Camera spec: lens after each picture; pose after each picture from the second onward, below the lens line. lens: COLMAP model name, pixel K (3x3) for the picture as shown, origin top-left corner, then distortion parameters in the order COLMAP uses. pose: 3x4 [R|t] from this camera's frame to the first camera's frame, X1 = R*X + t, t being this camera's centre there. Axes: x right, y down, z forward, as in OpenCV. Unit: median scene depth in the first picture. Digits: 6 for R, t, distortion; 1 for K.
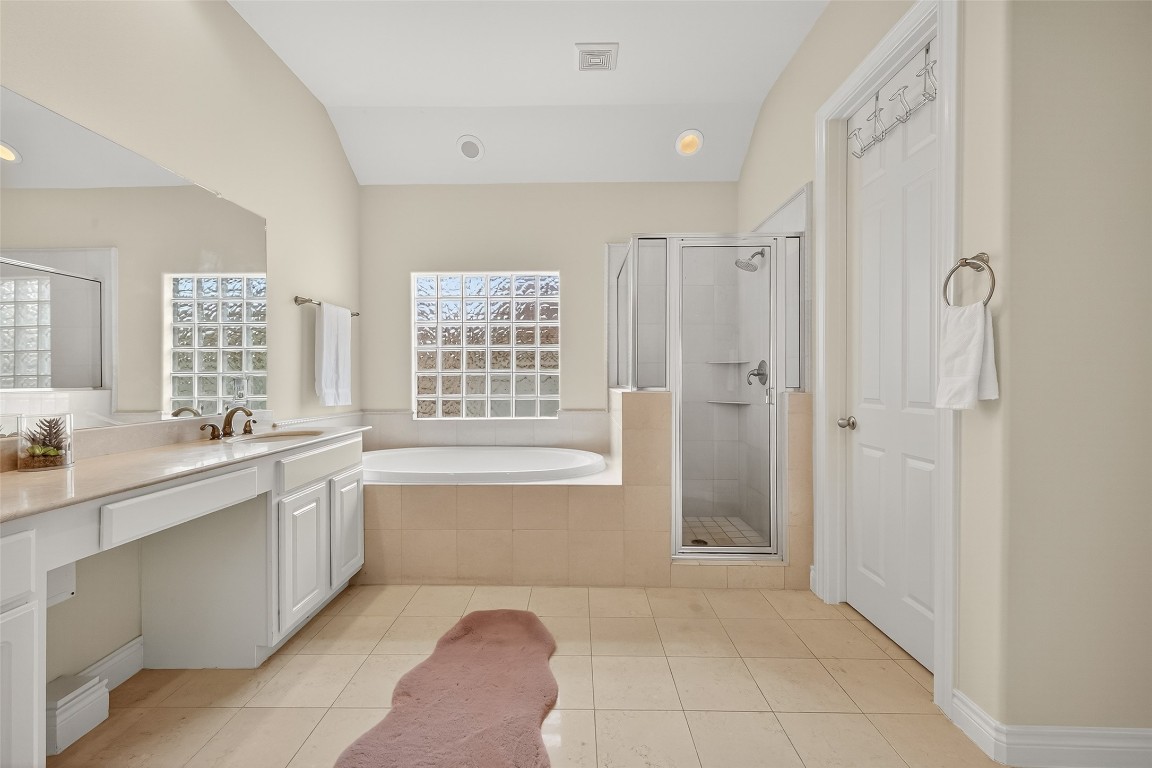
lens RADIAL K [[454.5, 0, 576.0], [0, 454.5, 384.0], [0, 0, 1]] dist [0.001467, 0.000080]
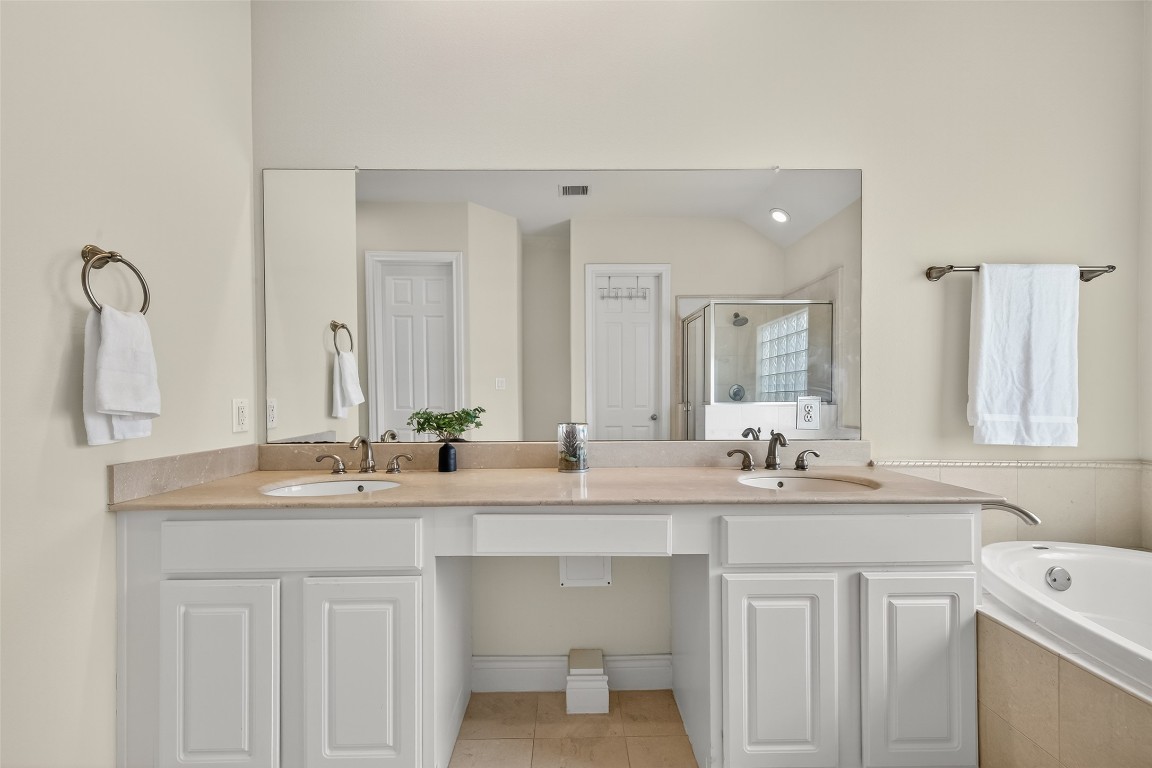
lens RADIAL K [[458.0, 0, 575.6], [0, 458.0, 399.7], [0, 0, 1]] dist [0.013527, 0.000025]
pose [[0.023029, 0.013954, -0.999637, 0.029417], [-0.012894, 0.999824, 0.013660, -0.011828], [0.999652, 0.012574, 0.023205, 0.609215]]
